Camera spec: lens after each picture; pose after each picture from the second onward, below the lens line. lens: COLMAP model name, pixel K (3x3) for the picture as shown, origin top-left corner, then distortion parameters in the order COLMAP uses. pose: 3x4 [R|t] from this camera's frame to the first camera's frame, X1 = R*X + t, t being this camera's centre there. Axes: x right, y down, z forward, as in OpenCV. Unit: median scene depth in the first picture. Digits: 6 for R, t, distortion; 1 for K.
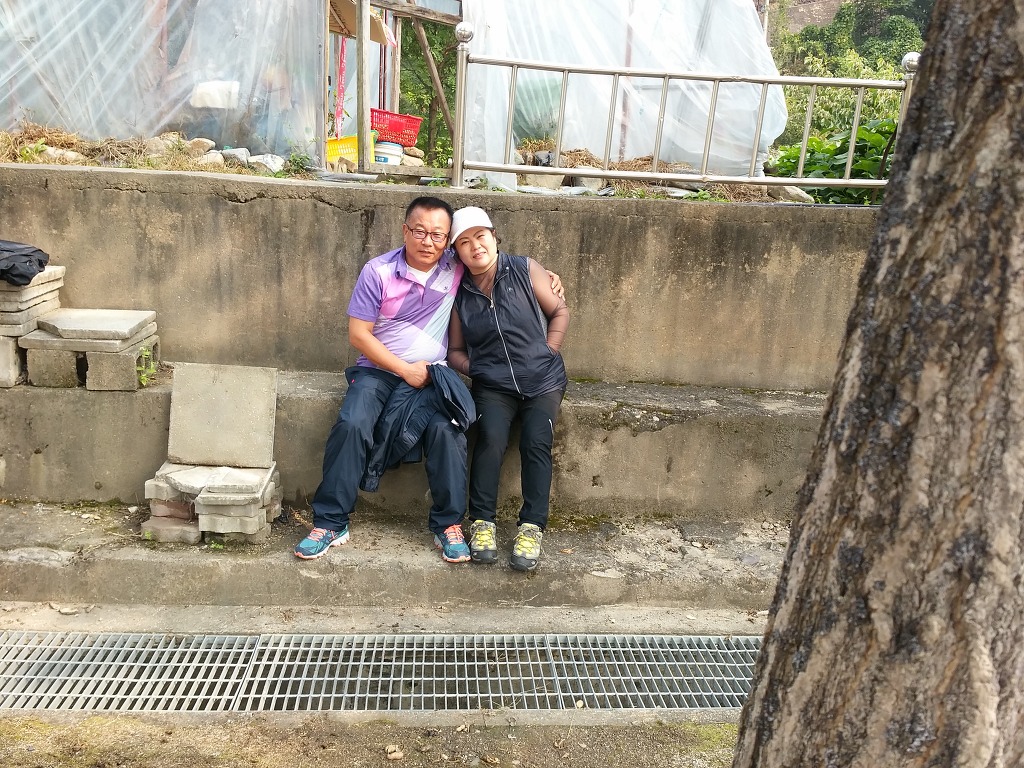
lens RADIAL K [[934.2, 0, 532.7], [0, 934.2, 382.2], [0, 0, 1]] dist [0.121178, -0.297006]
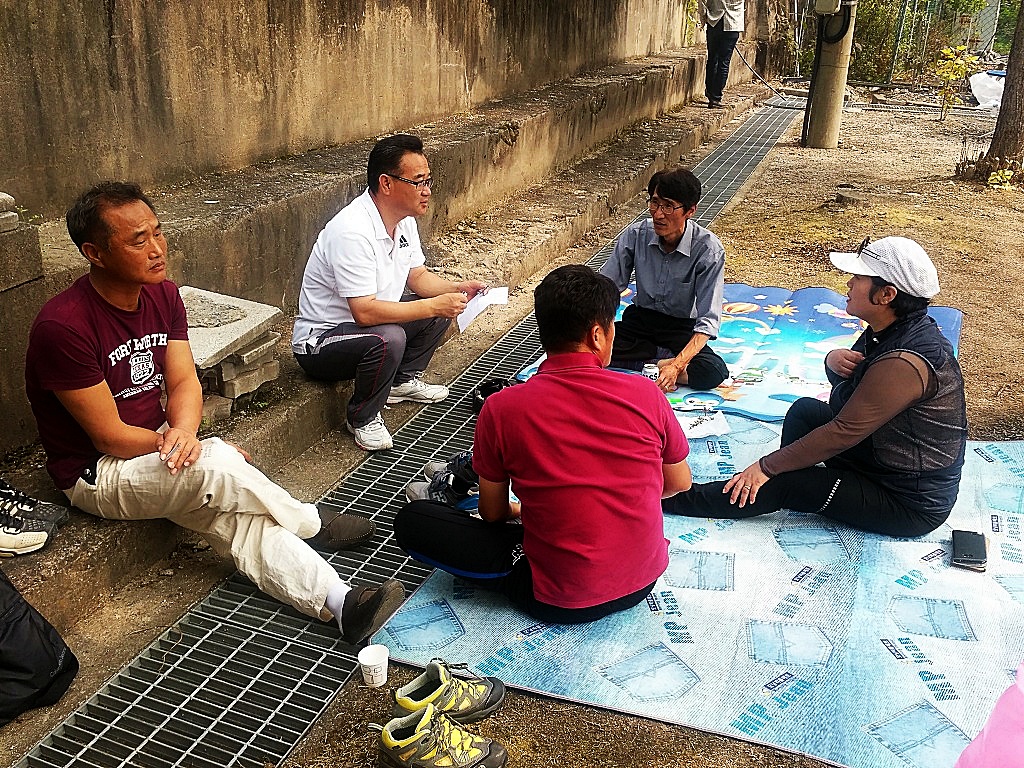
lens RADIAL K [[942.8, 0, 512.0], [0, 942.8, 384.0], [0, 0, 1]] dist [0.072232, -0.197522]
pose [[0.432705, -0.388537, 0.813514, -0.753282], [0.175601, 0.921405, 0.346665, -0.087117], [-0.884268, -0.007150, 0.466925, 0.302486]]
